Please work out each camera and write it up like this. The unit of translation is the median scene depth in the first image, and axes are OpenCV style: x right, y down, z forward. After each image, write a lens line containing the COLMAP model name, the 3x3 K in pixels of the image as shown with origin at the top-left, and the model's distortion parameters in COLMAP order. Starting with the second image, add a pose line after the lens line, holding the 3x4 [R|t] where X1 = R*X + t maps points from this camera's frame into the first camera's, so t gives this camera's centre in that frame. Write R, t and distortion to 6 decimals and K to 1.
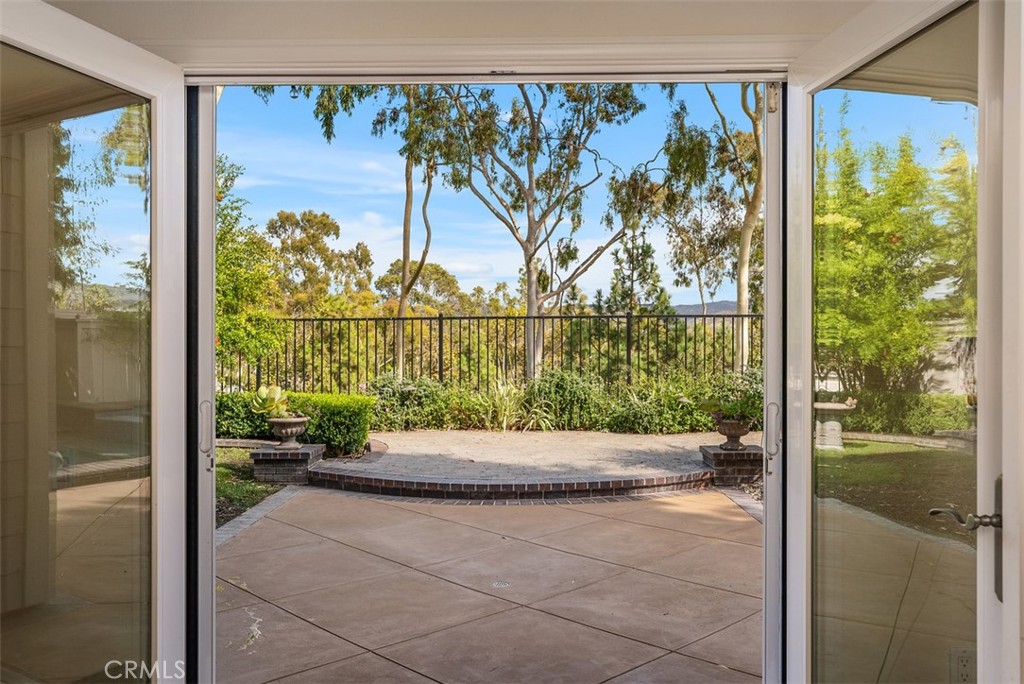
lens RADIAL K [[819.2, 0, 514.9], [0, 819.2, 341.0], [0, 0, 1]] dist [0.000819, 0.000692]
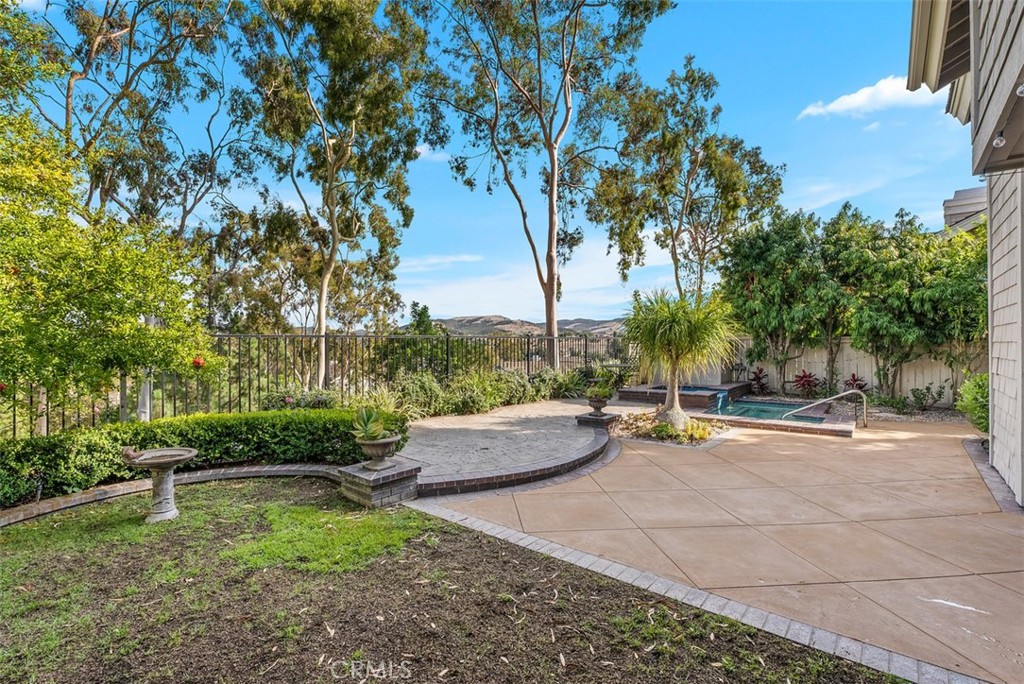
lens RADIAL K [[462.3, 0, 512.1], [0, 462.3, 344.2], [0, 0, 1]] dist [-0.002086, -0.000175]
pose [[0.625555, -0.001711, 0.780178, -1.055699], [0.004414, 0.999989, -0.001346, -0.034837], [-0.780167, 0.004286, 0.625556, 0.877519]]
